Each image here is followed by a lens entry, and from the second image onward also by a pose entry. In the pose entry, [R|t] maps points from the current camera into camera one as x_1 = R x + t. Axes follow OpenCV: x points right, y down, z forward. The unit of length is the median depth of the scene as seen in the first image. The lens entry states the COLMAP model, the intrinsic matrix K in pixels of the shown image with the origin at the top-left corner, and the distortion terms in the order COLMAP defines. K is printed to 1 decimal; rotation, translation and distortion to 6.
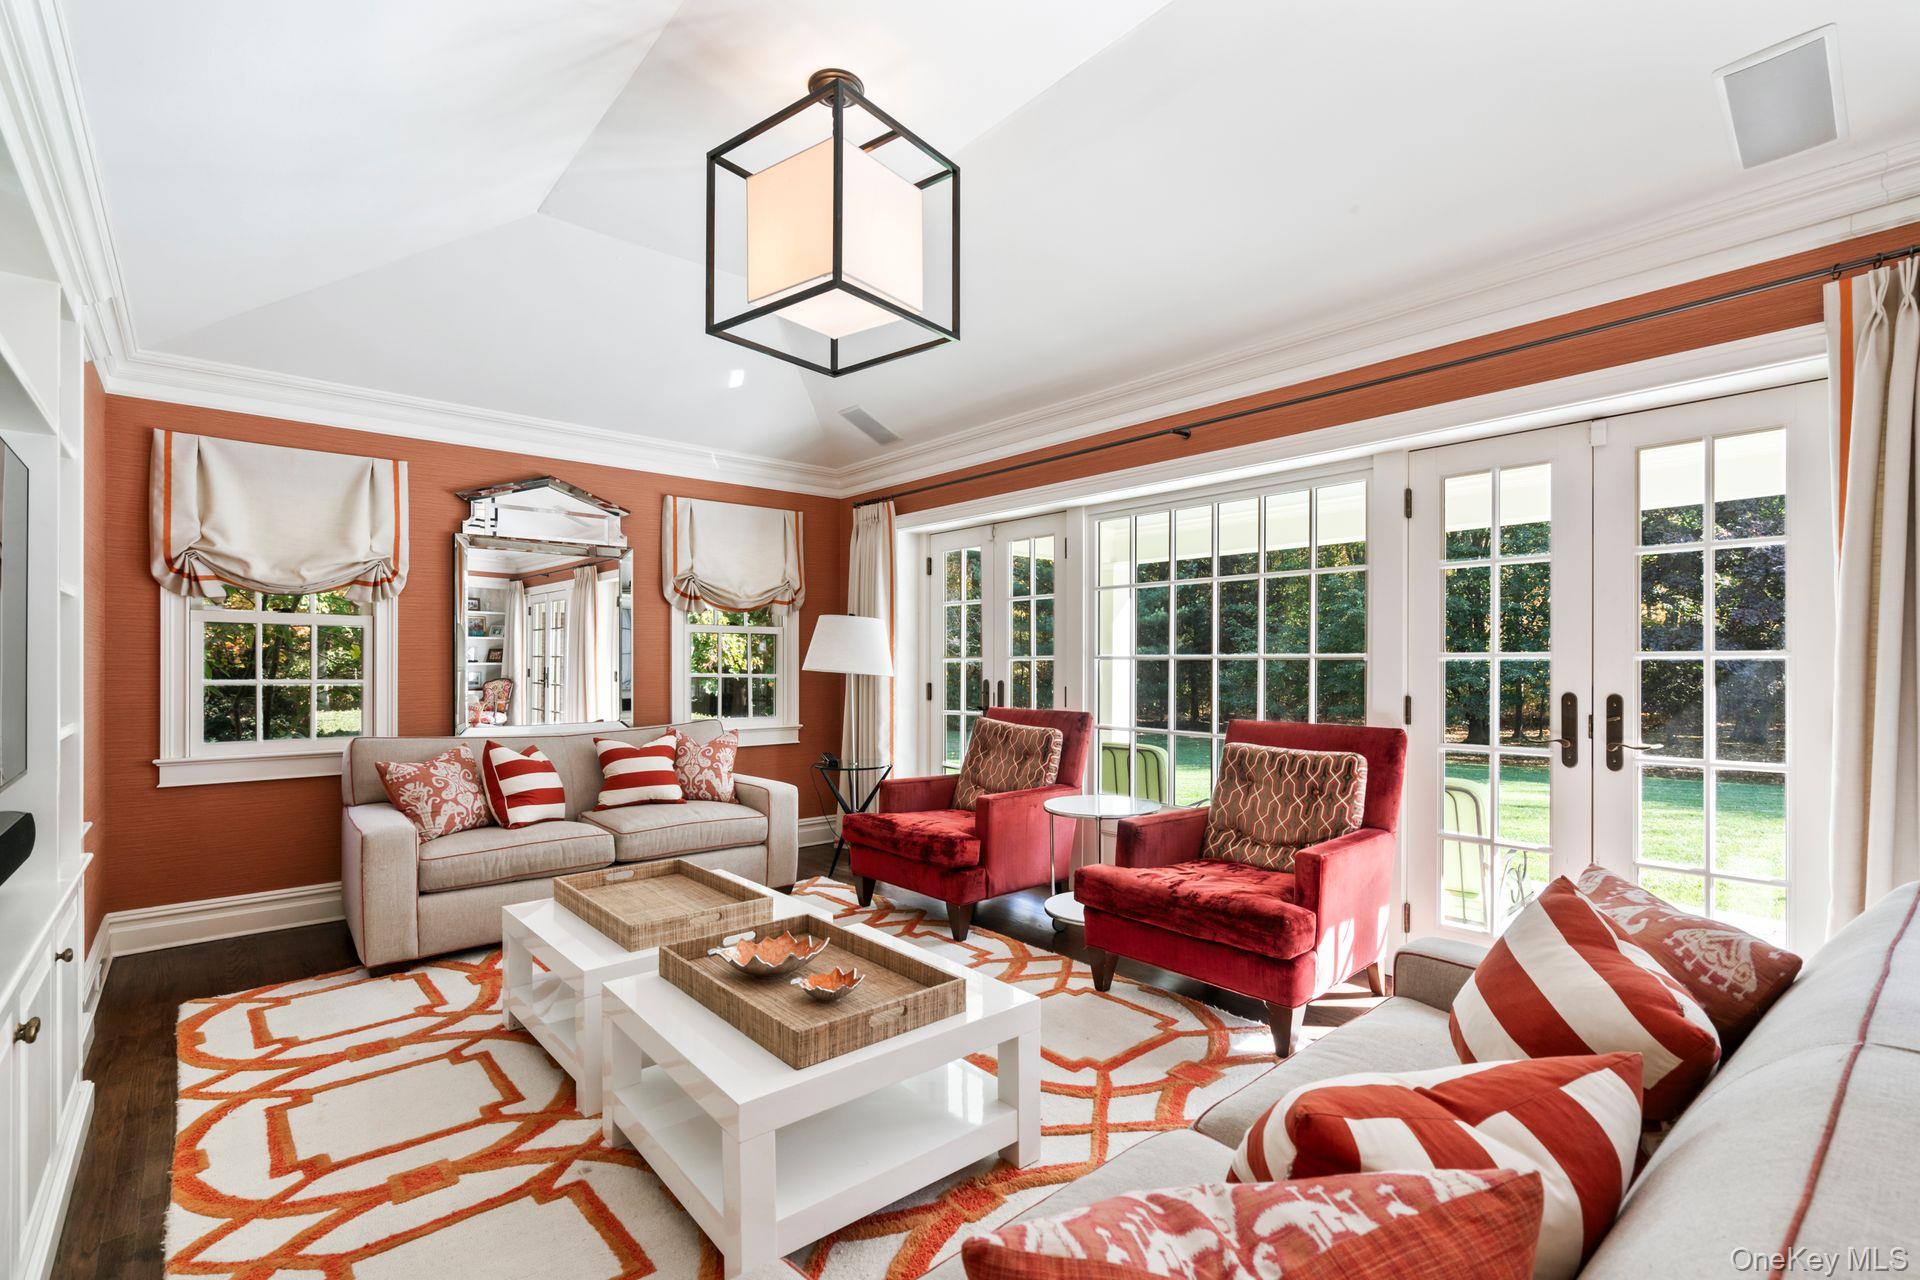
lens RADIAL K [[853.8, 0, 967.8], [0, 853.8, 643.5], [0, 0, 1]] dist [-0.000244, 0.001450]
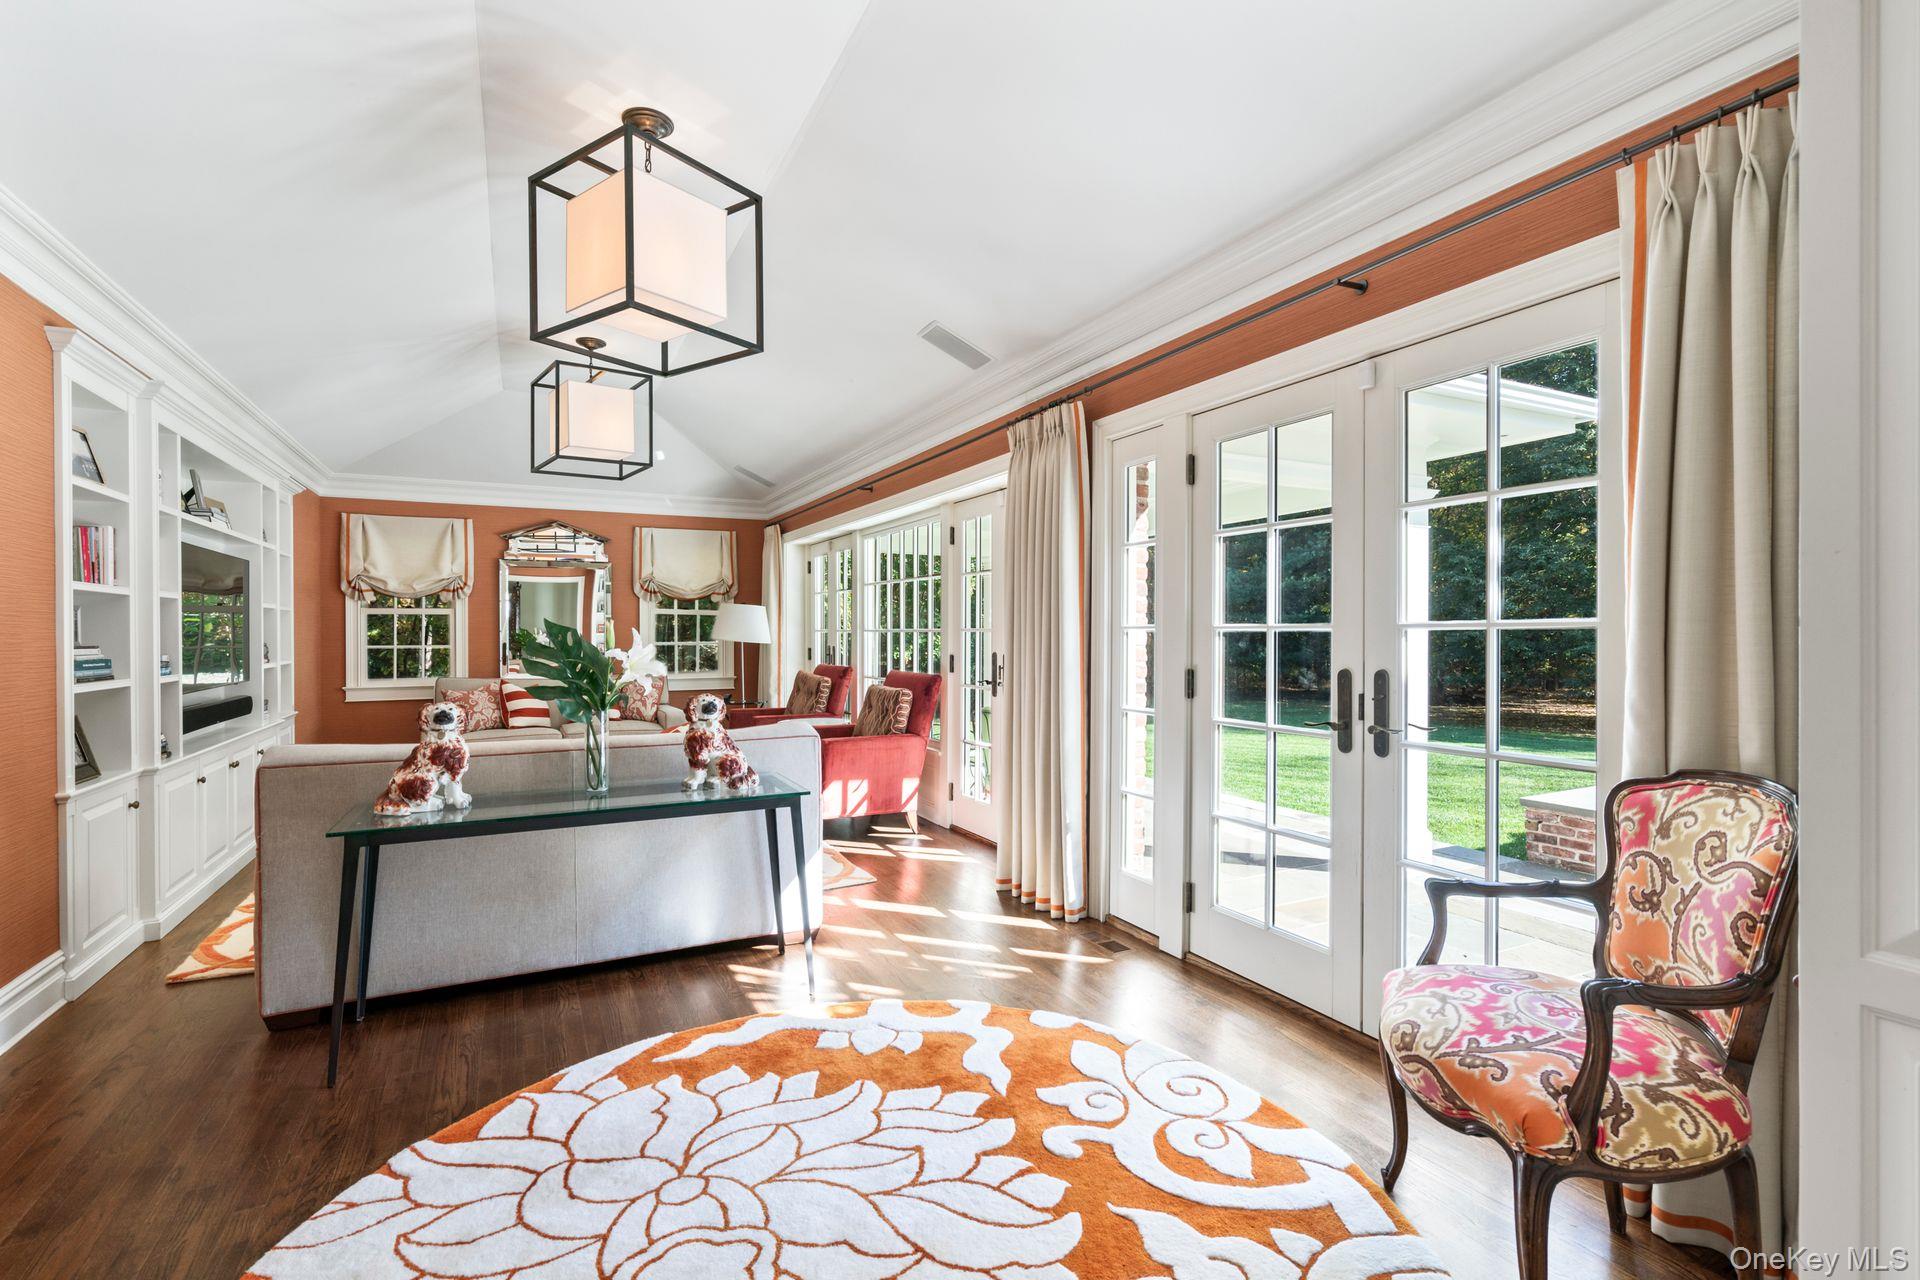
lens RADIAL K [[825.1, 0, 945.9], [0, 825.1, 616.4], [0, 0, 1]] dist [-0.000558, 0.000121]
pose [[0.973382, -0.008782, -0.229020, 0.647425], [0.009714, 0.999949, 0.002939, -0.011694], [0.228983, -0.005086, 0.973417, -0.399618]]
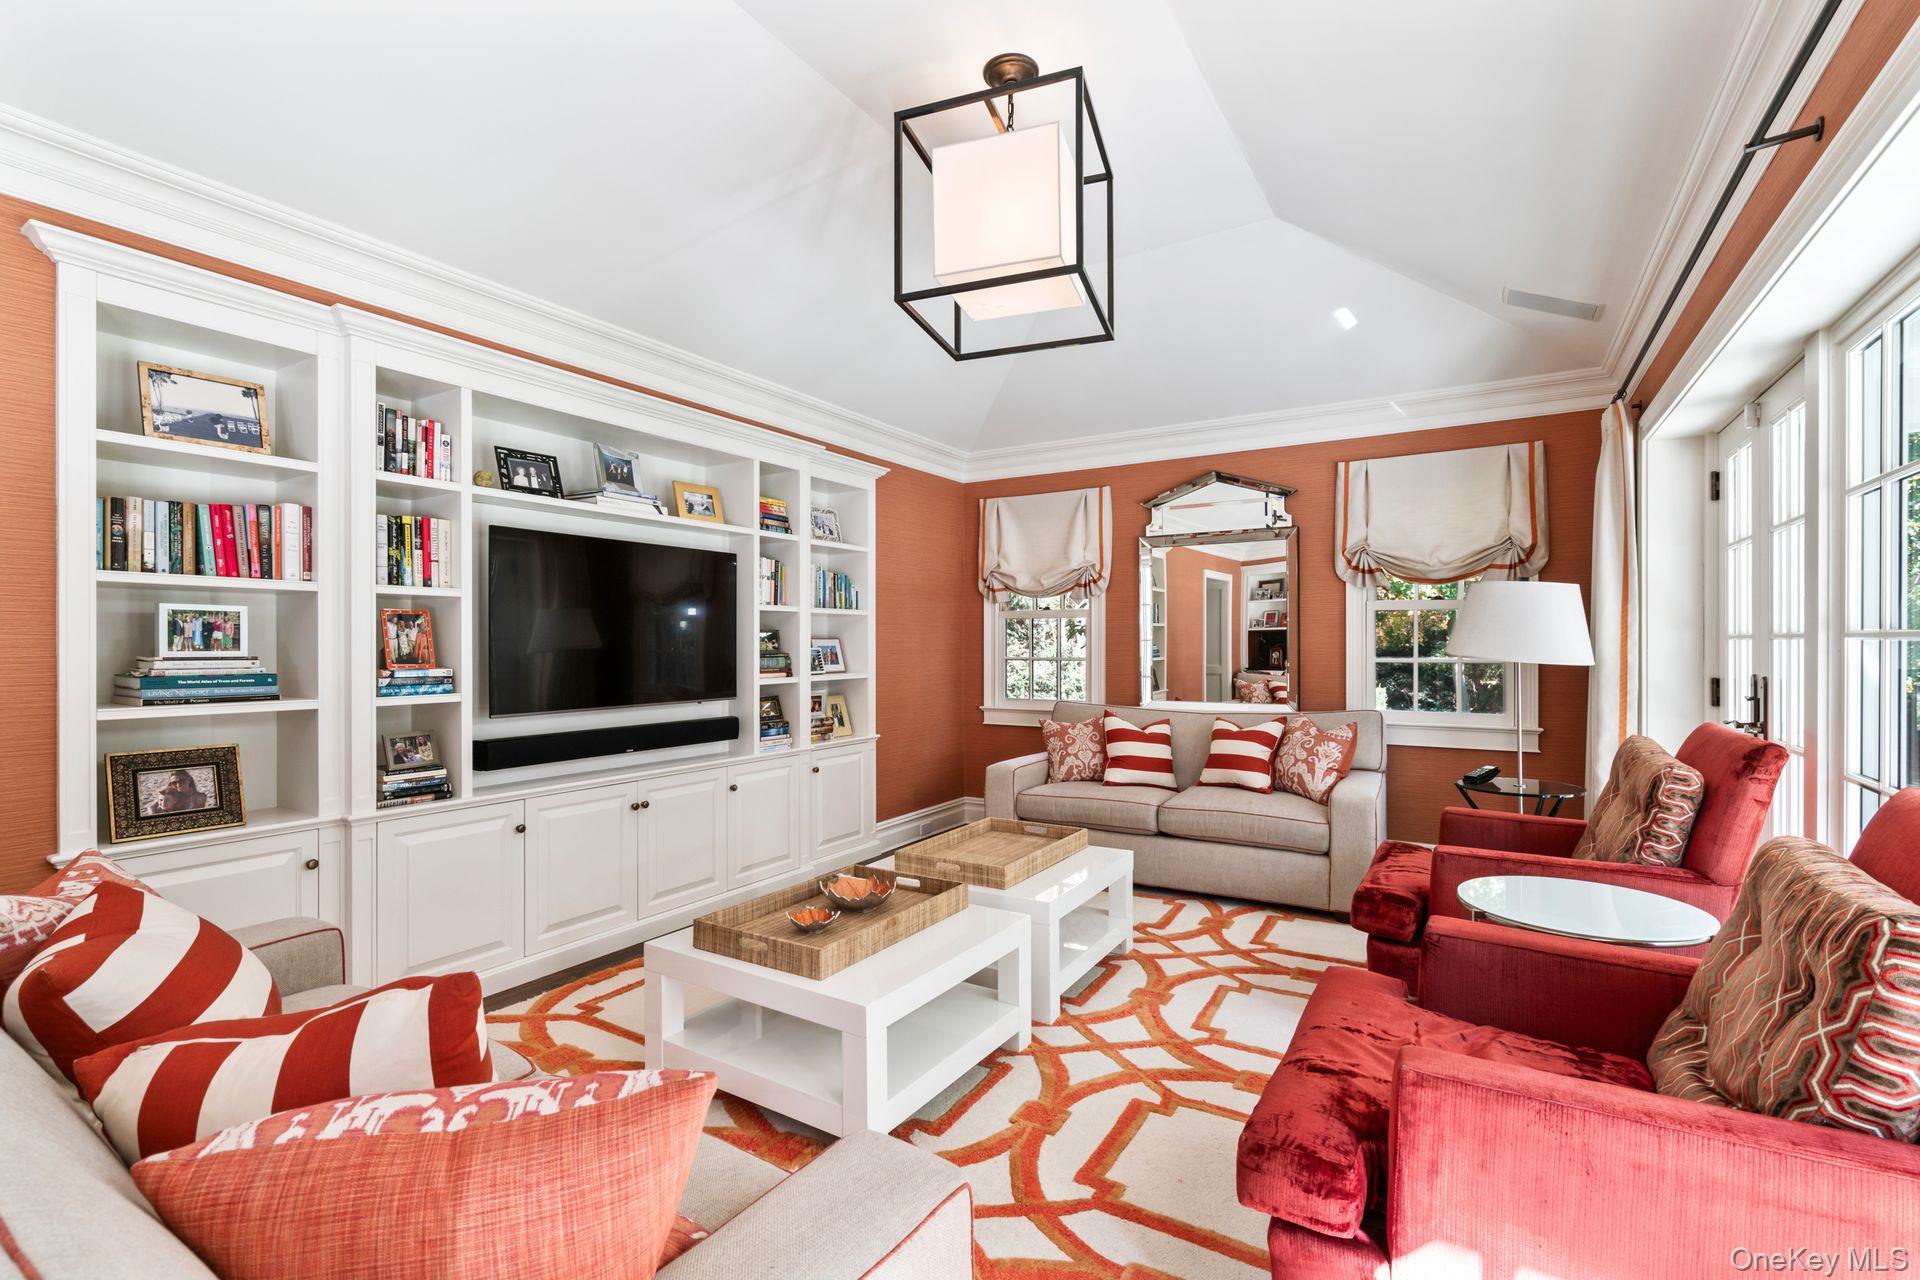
lens RADIAL K [[853.8, 0, 967.8], [0, 853.8, 643.5], [0, 0, 1]] dist [-0.000244, 0.001450]
pose [[0.318369, -0.001724, -0.947965, 0.467561], [0.022954, 0.999719, 0.005891, 0.007311], [0.947689, -0.023635, 0.318319, 0.391930]]
